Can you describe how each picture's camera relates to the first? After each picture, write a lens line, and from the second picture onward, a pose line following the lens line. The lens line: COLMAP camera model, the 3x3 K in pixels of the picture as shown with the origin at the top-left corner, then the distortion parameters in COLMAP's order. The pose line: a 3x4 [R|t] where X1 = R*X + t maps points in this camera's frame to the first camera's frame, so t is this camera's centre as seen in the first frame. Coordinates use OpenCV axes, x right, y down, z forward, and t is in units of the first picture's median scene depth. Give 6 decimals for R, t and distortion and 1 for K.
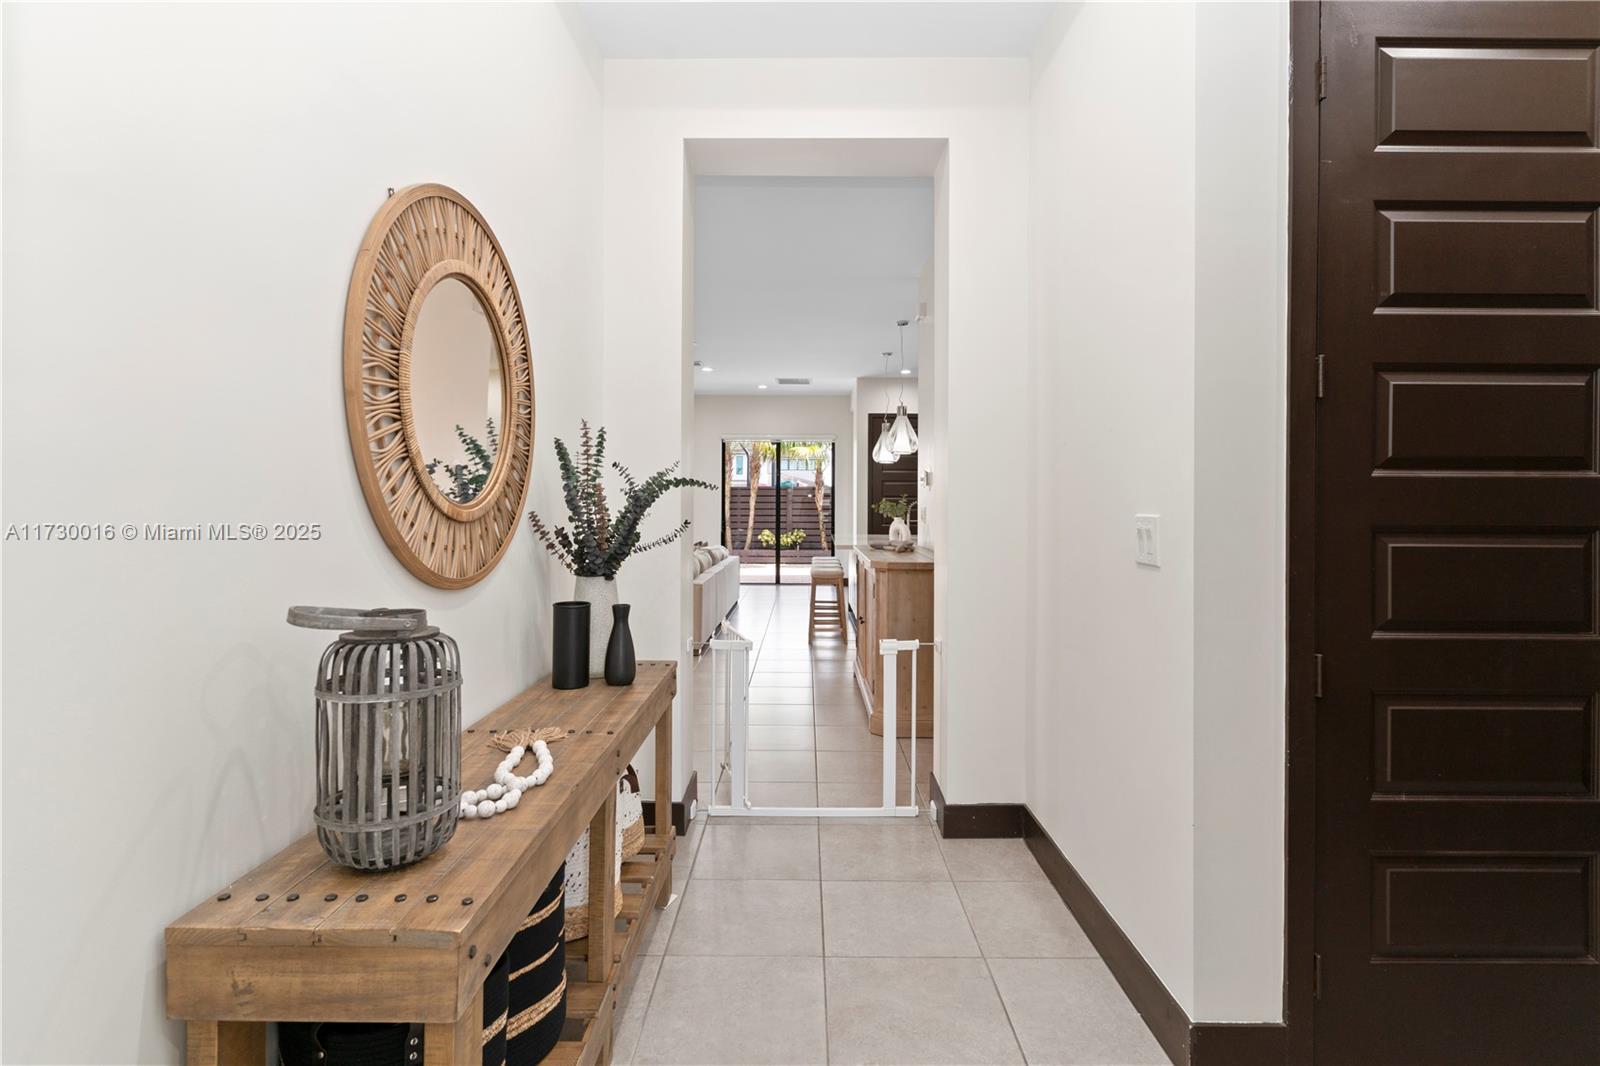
lens RADIAL K [[774.2, 0, 799.9], [0, 774.2, 490.1], [0, 0, 1]] dist [0.002457, 0.000085]
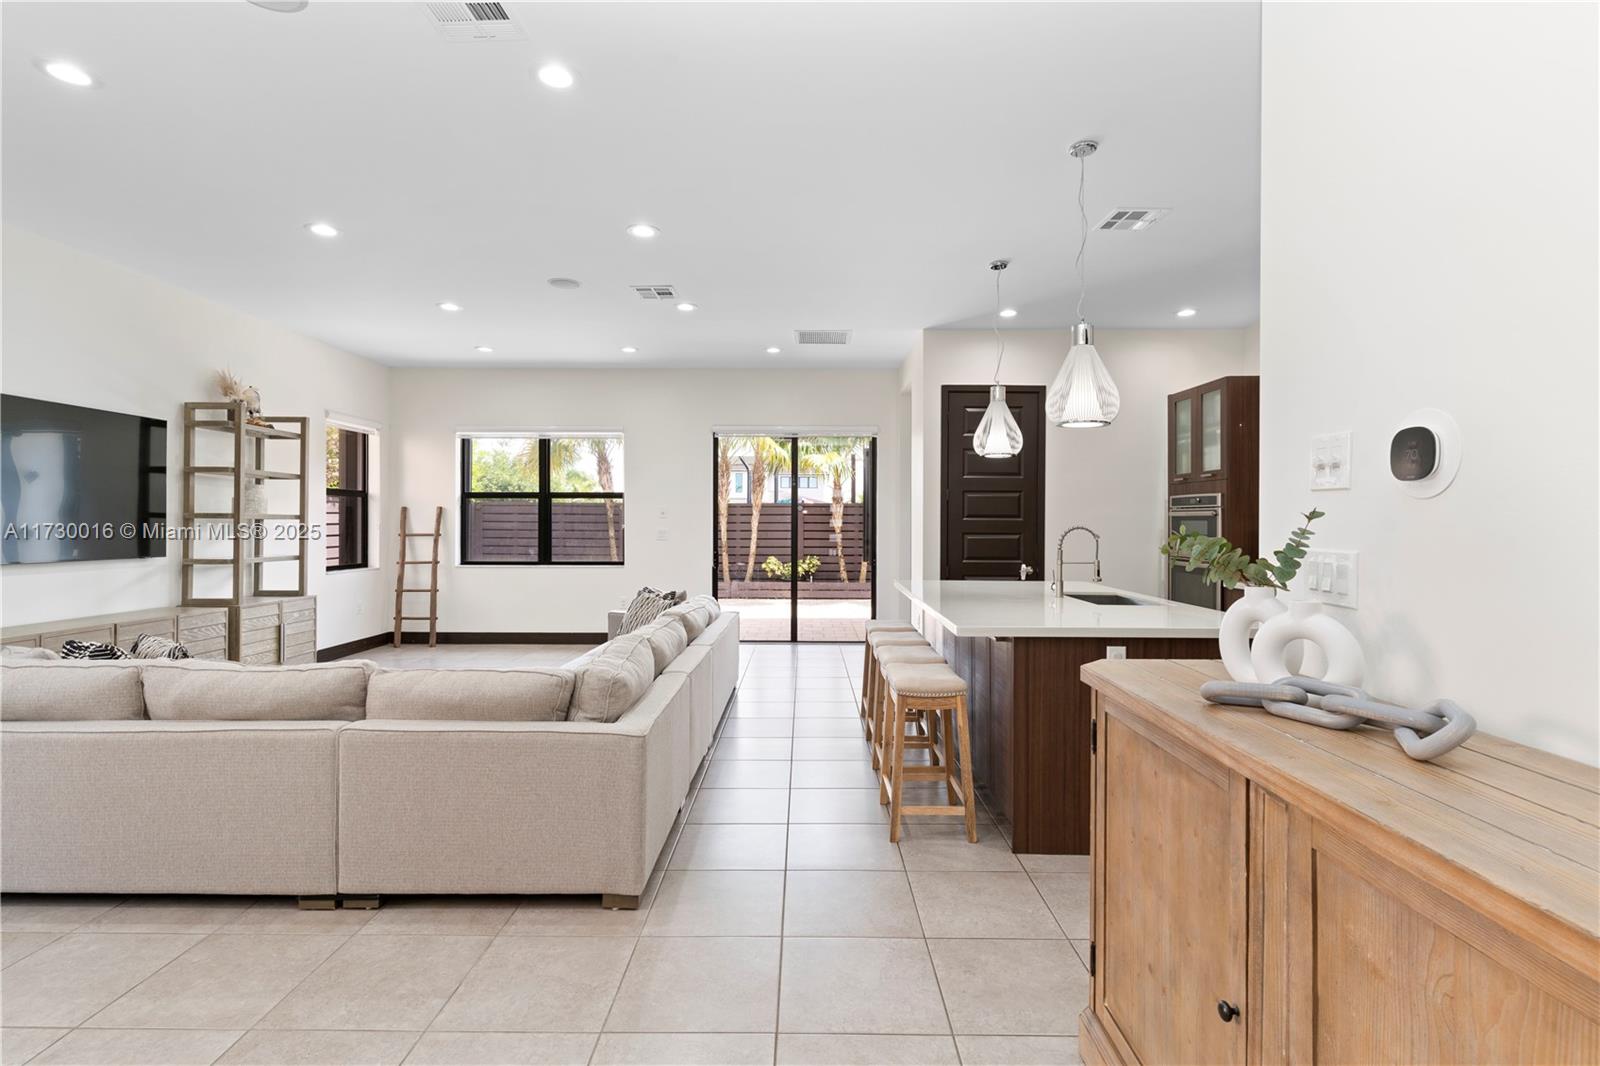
lens RADIAL K [[759.3, 0, 800.8], [0, 759.3, 524.6], [0, 0, 1]] dist [0.003162, -0.000886]
pose [[0.999995, 0.000591, 0.003247, -0.016254], [-0.000659, 0.999783, 0.020828, 0.001263], [-0.003234, -0.020830, 0.999778, 0.211659]]
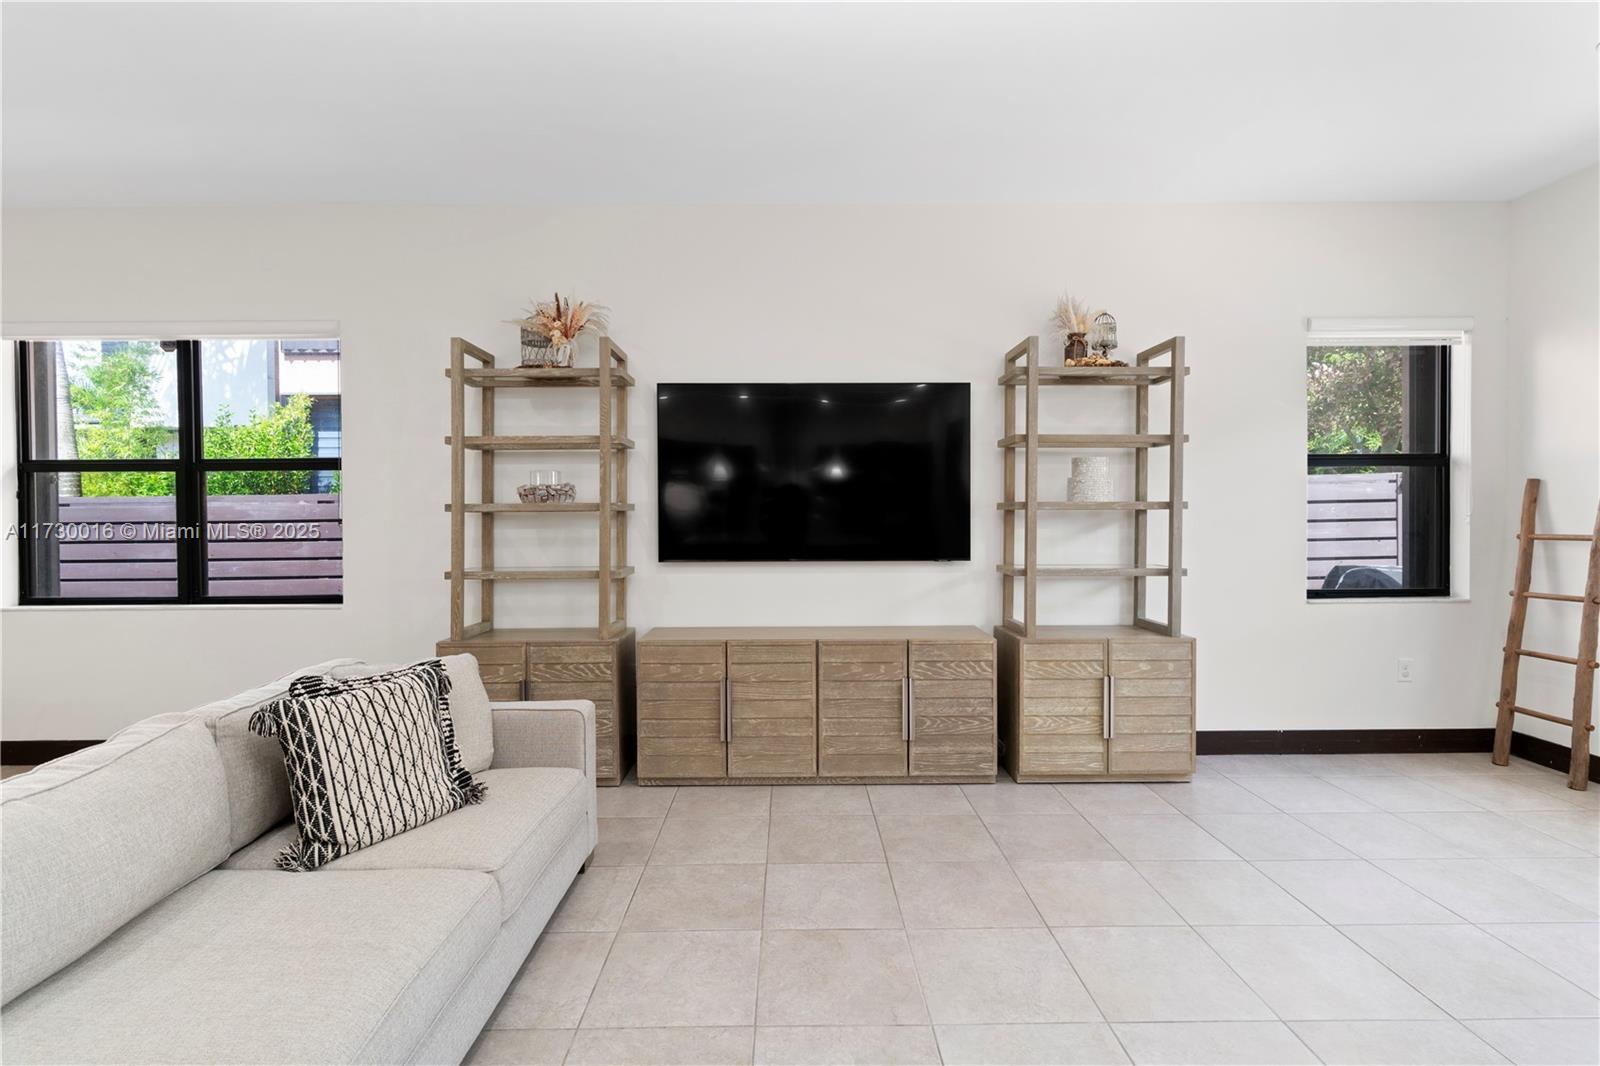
lens RADIAL K [[759.3, 0, 800.8], [0, 759.3, 524.6], [0, 0, 1]] dist [0.003162, -0.000886]
pose [[0.022439, 0.005175, -0.999735, -0.036063], [0.026051, 0.999644, 0.005759, 0.006570], [0.999409, -0.026174, 0.022297, 0.445344]]
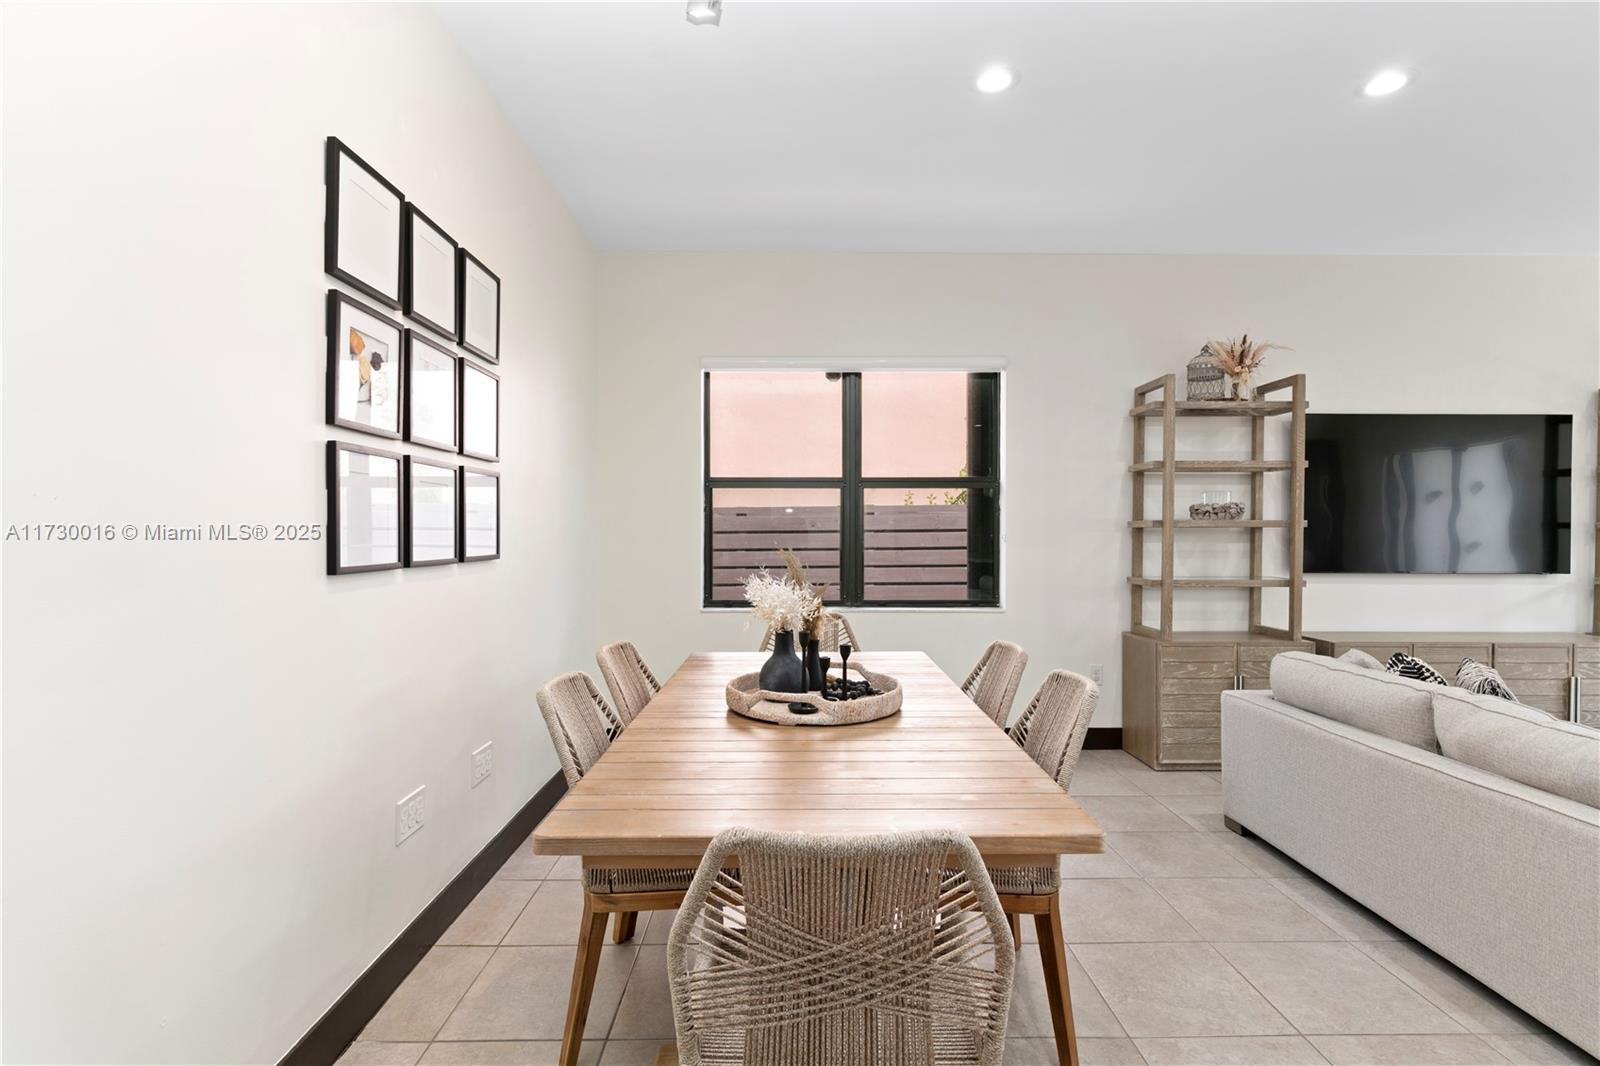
lens RADIAL K [[769.4, 0, 799.7], [0, 769.4, 535.8], [0, 0, 1]] dist [0.002555, -0.000013]
pose [[0.018820, 0.004038, -0.999815, -0.009825], [0.018451, 0.999820, 0.004386, 0.001518], [0.999653, -0.018531, 0.018742, 0.245173]]
